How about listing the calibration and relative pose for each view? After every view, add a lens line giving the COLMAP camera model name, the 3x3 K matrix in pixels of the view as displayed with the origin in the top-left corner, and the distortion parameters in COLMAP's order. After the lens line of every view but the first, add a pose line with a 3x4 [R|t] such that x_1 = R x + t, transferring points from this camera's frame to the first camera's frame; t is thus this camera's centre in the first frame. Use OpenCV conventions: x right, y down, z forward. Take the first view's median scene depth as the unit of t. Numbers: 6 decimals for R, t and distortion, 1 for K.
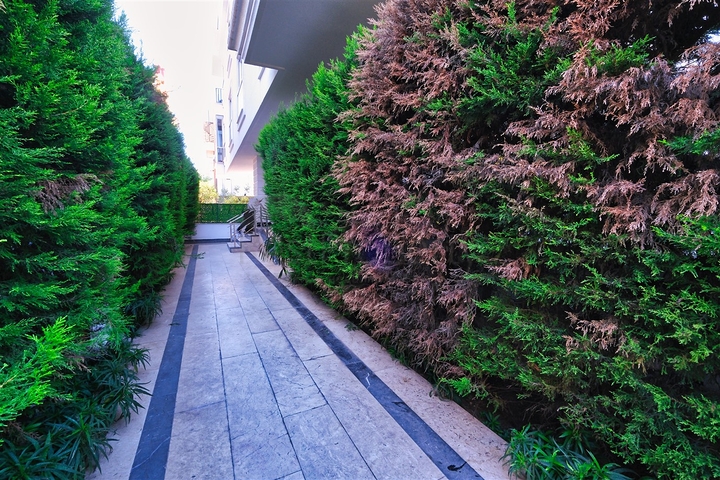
lens RADIAL K [[311.6, 0, 359.9], [0, 311.6, 240.3], [0, 0, 1]] dist [0.000719, -0.000316]
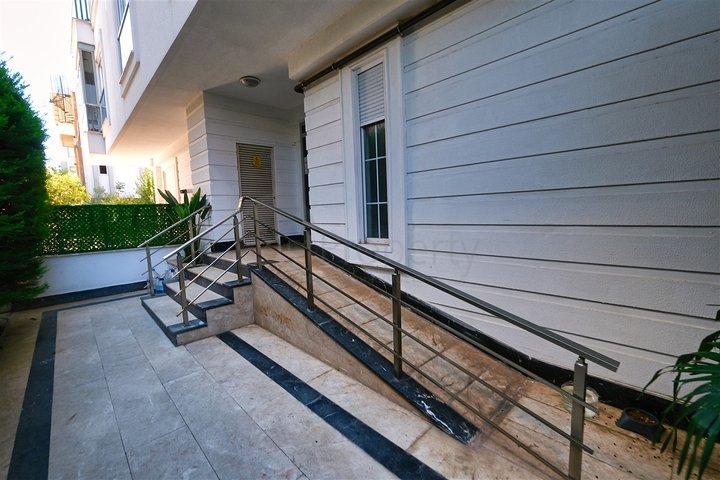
lens RADIAL K [[311.6, 0, 359.6], [0, 311.6, 239.1], [0, 0, 1]] dist [0.000719, -0.000316]
pose [[0.957253, -0.075746, 0.279160, -0.215024], [0.072970, 0.997127, 0.020337, -0.046794], [-0.279898, 0.000903, 0.960029, 0.432637]]
